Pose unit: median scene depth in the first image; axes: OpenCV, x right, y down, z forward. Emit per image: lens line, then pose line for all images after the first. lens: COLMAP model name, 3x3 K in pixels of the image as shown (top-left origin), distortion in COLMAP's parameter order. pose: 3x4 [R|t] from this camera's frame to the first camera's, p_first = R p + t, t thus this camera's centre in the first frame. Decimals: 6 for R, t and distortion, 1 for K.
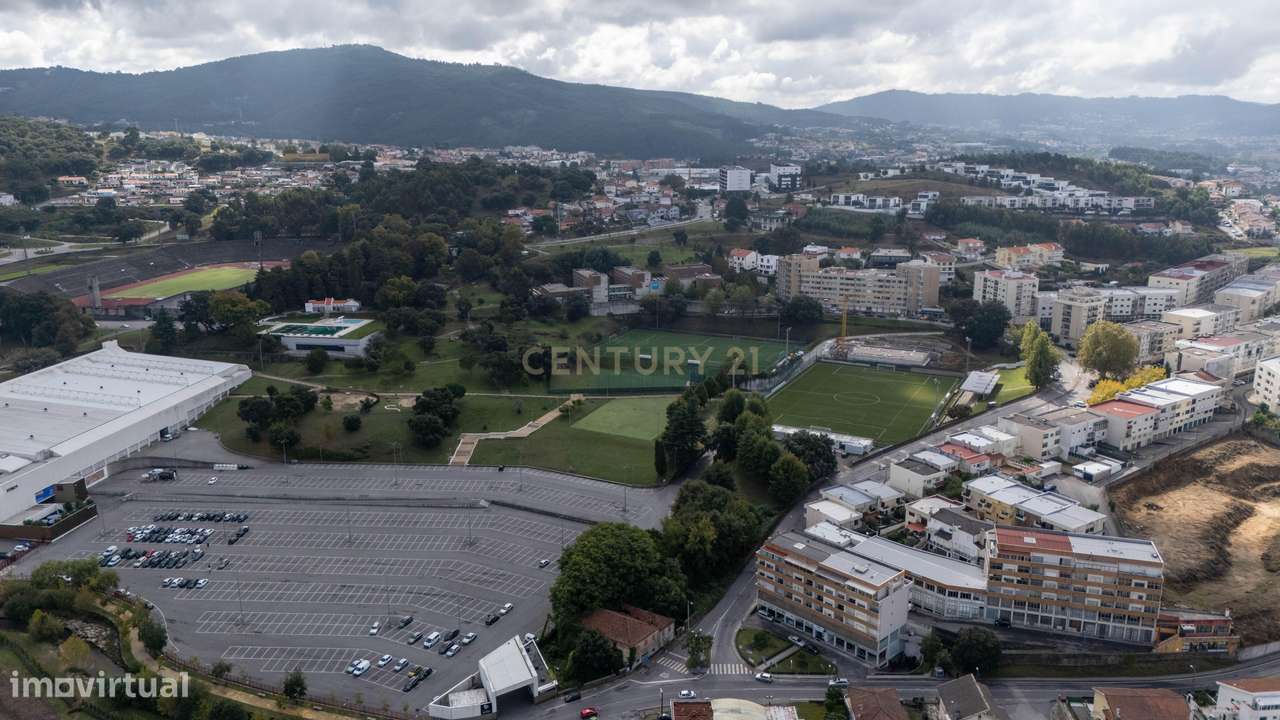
lens RADIAL K [[940.5, 0, 640.0], [0, 940.5, 360.0], [0, 0, 1]] dist [0.078607, -0.082831]
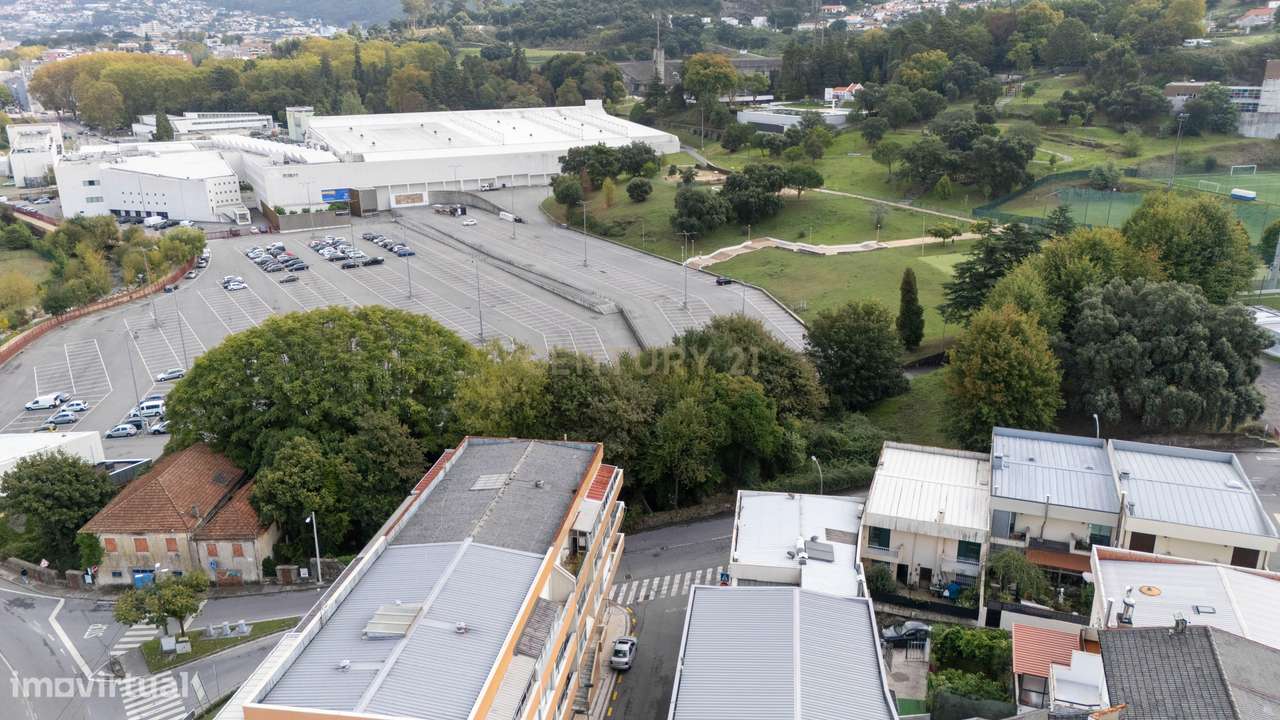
lens RADIAL K [[940.5, 0, 640.0], [0, 940.5, 360.0], [0, 0, 1]] dist [0.078607, -0.082831]
pose [[0.604174, 0.255029, -0.754939, 0.277509], [-0.190597, 0.966152, 0.173846, 0.069260], [0.773722, 0.038855, 0.632332, 0.581208]]
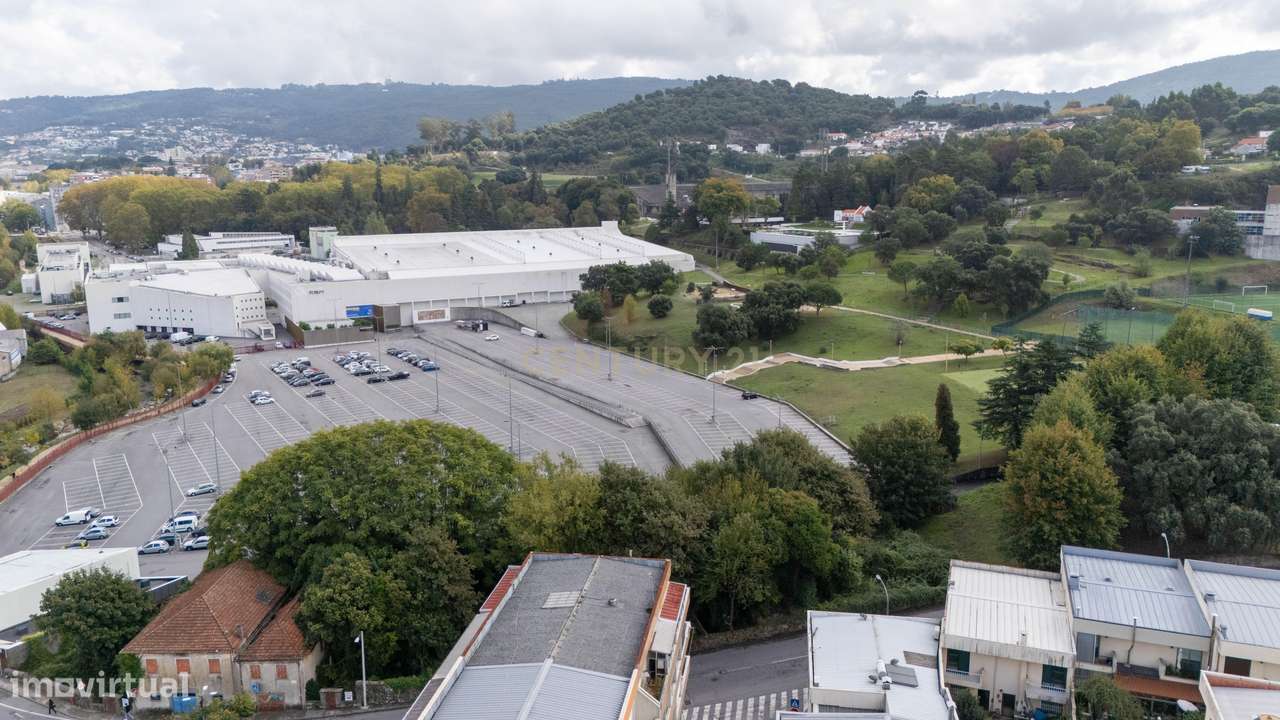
lens RADIAL K [[940.5, 0, 640.0], [0, 940.5, 360.0], [0, 0, 1]] dist [0.078607, -0.082831]
pose [[0.602151, 0.163306, -0.781502, 0.268766], [-0.193425, 0.979535, 0.055653, 0.072338], [0.774597, 0.117650, 0.621416, 0.569186]]
